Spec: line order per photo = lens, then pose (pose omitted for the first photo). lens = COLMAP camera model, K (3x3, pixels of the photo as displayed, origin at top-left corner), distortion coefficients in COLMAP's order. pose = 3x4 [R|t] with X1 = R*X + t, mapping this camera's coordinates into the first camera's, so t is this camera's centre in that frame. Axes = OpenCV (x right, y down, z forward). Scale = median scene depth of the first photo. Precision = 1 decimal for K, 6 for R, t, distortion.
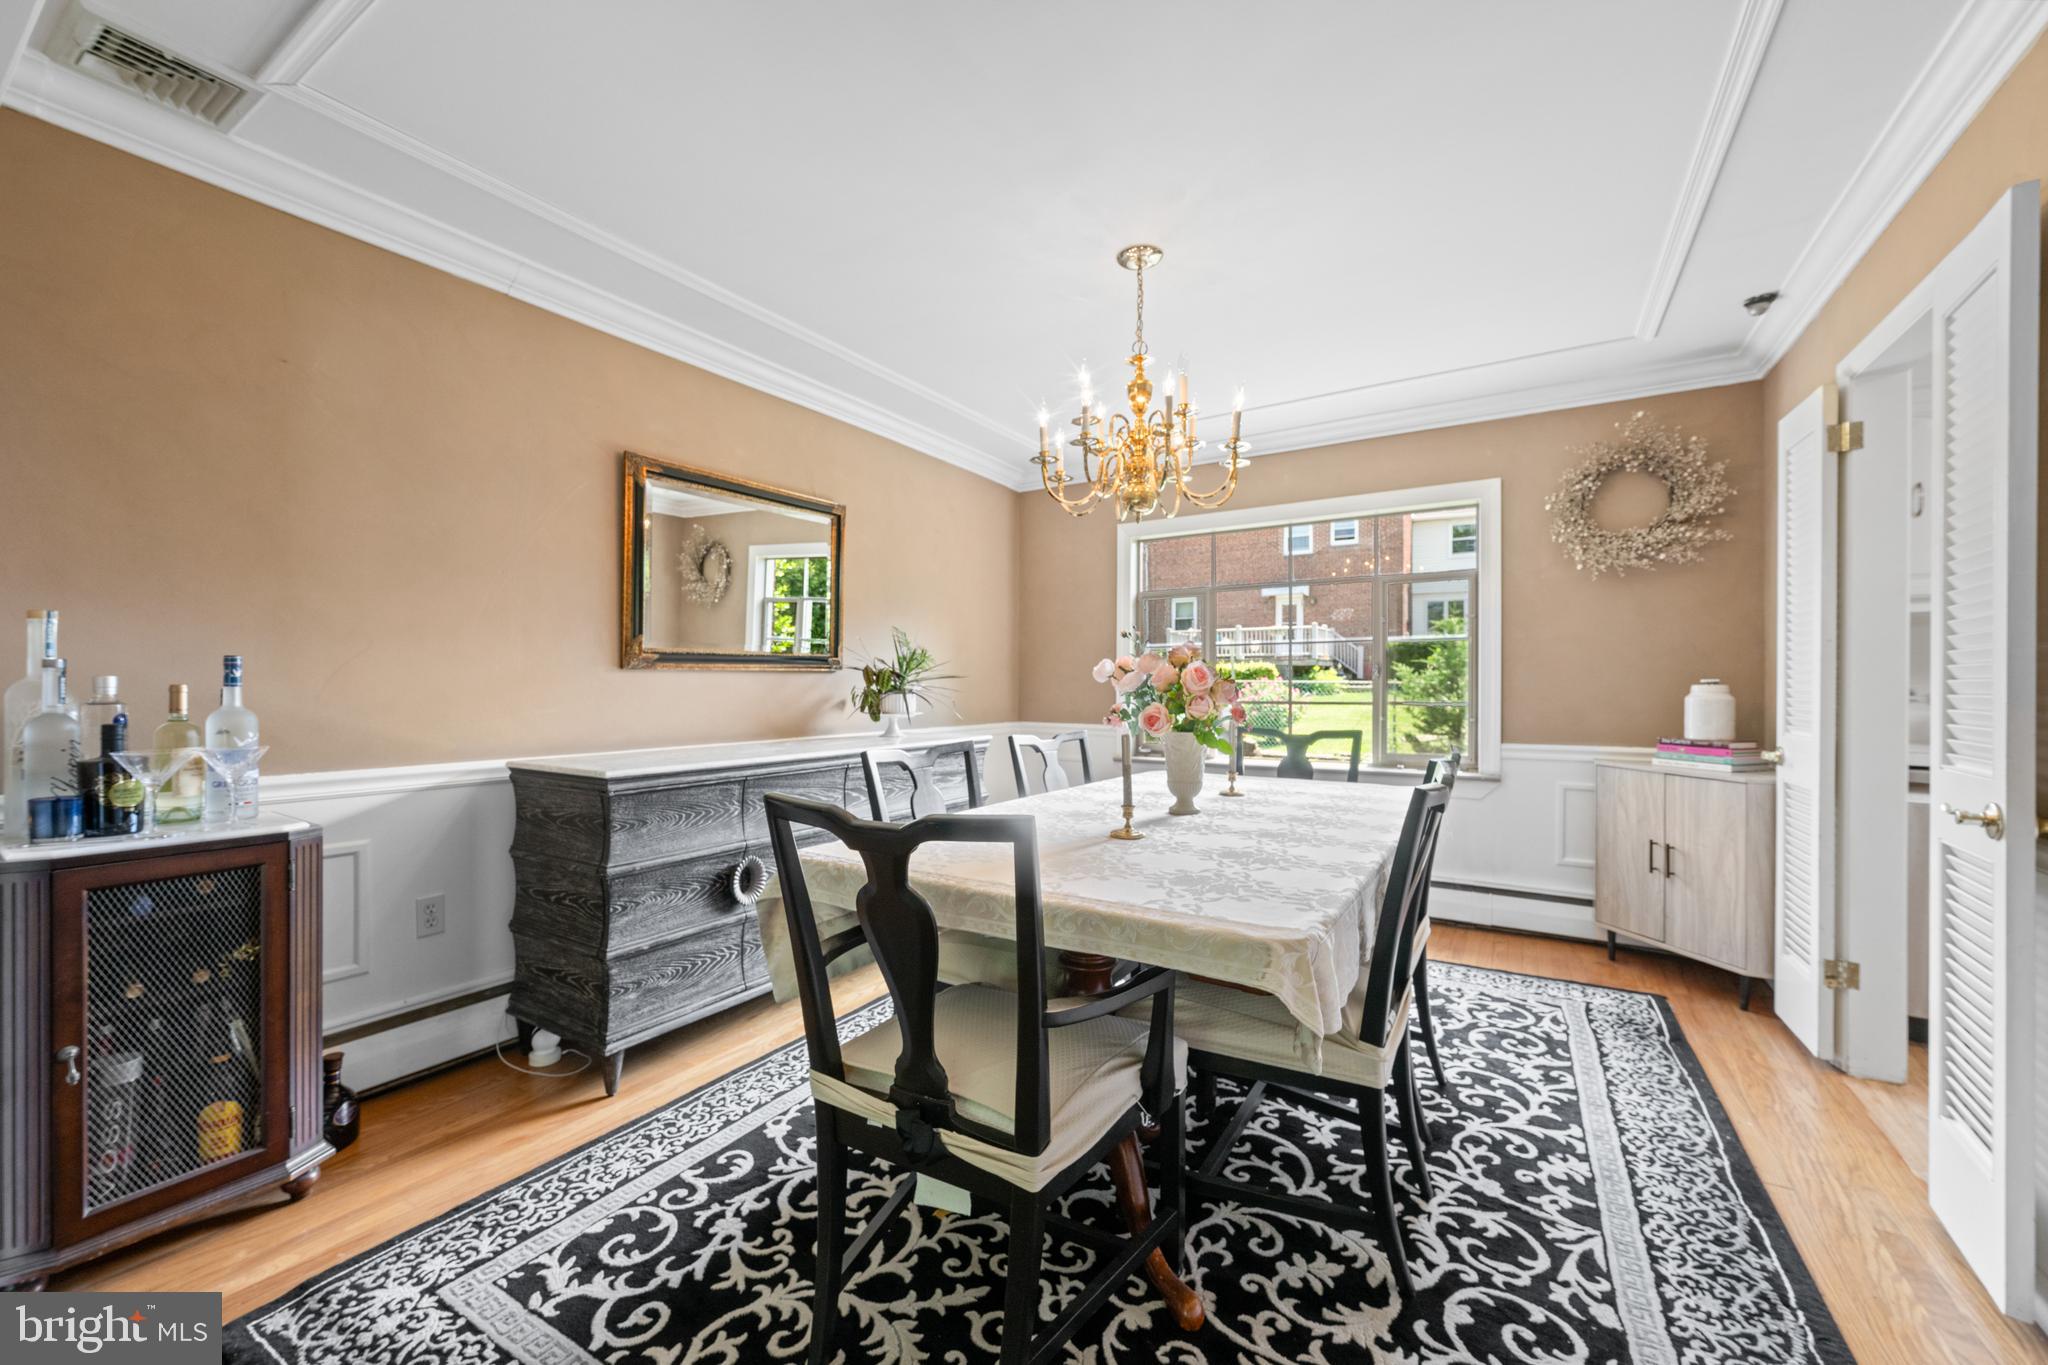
lens RADIAL K [[810.5, 0, 1028.3], [0, 810.5, 670.1], [0, 0, 1]] dist [-0.000269, -0.000153]
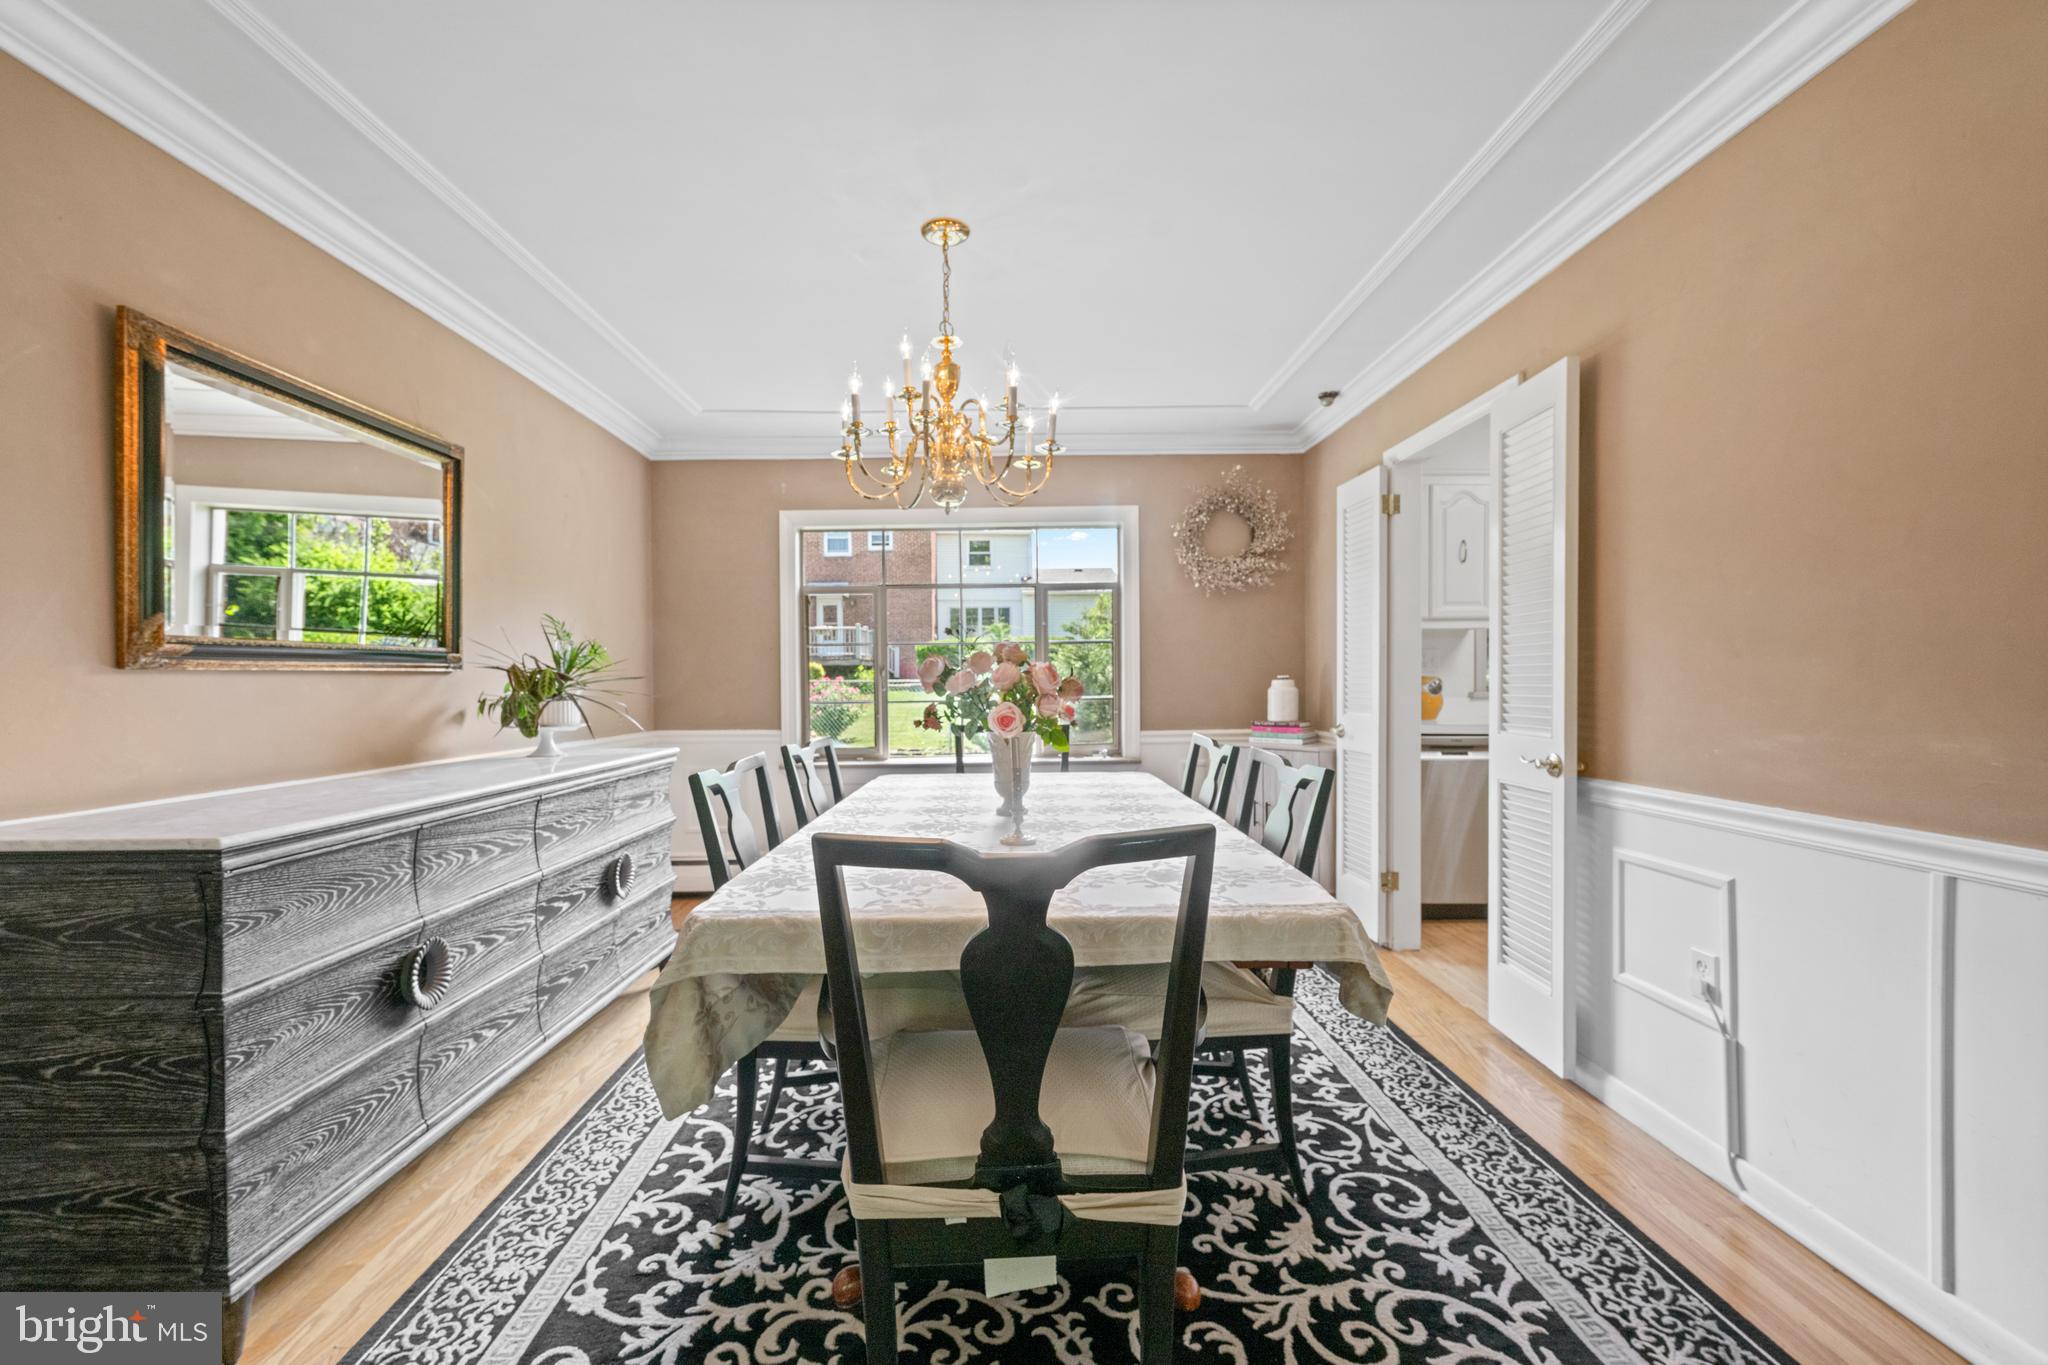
lens RADIAL K [[813.8, 0, 1015.3], [0, 813.8, 682.2], [0, 0, 1]] dist [-0.001366, -0.000070]
pose [[0.840034, -0.010222, 0.542438, -0.331868], [0.001970, 0.999873, 0.015791, 0.000448], [-0.542531, -0.012196, 0.839947, 0.161568]]
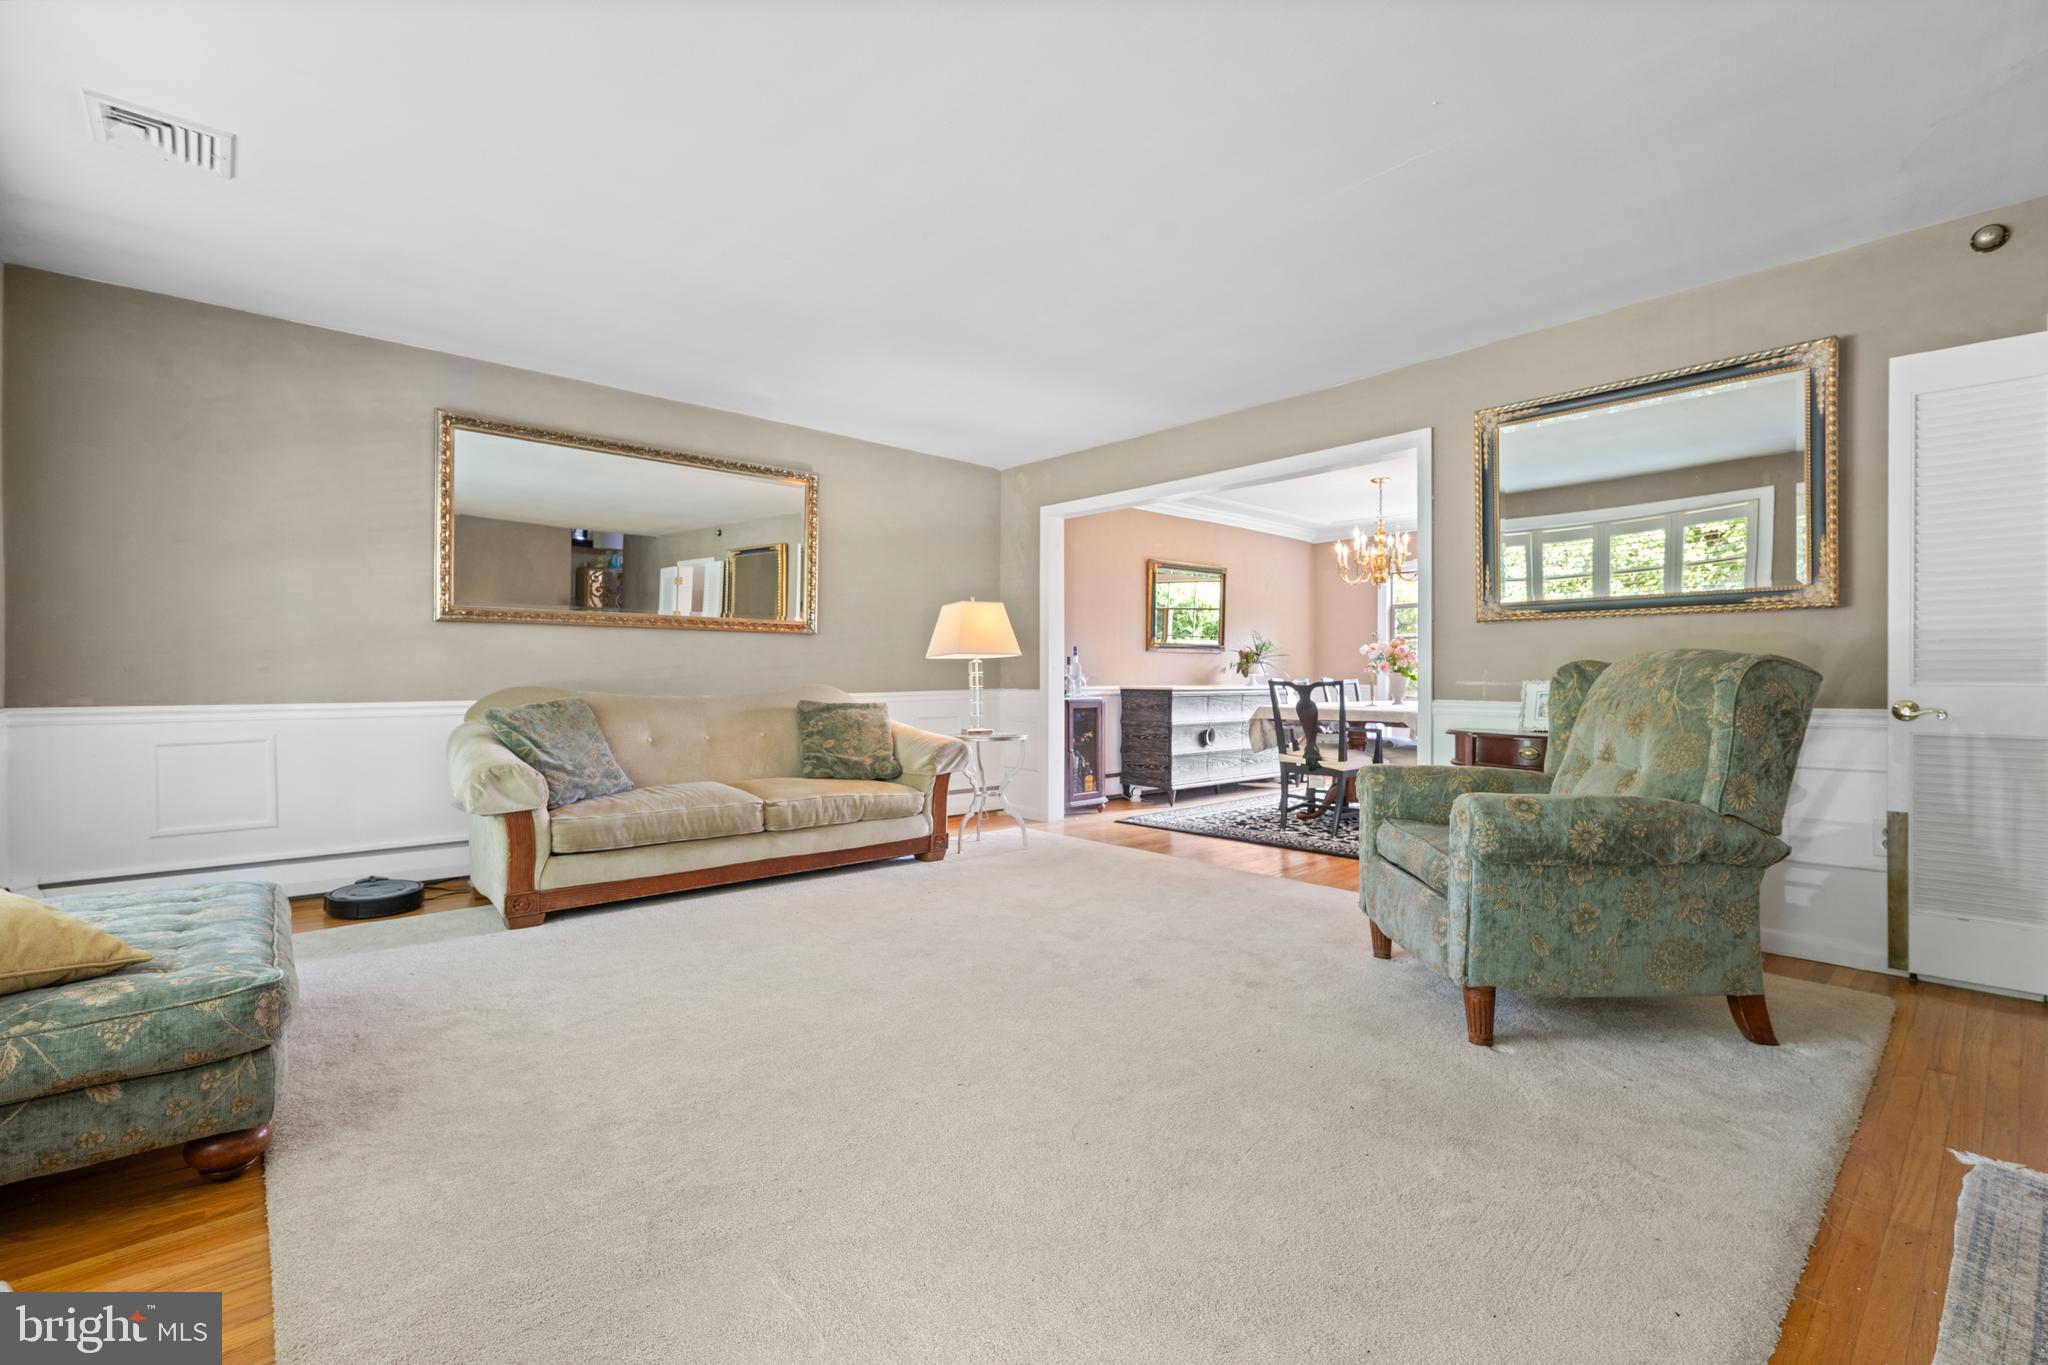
lens RADIAL K [[902.0, 0, 987.2], [0, 902.0, 674.1], [0, 0, 1]] dist [-0.000145, -0.000047]
pose [[0.950266, 0.002439, -0.311430, -0.152399], [0.003055, 0.999848, 0.017154, 0.022592], [0.311425, -0.017253, 0.950114, -2.024479]]
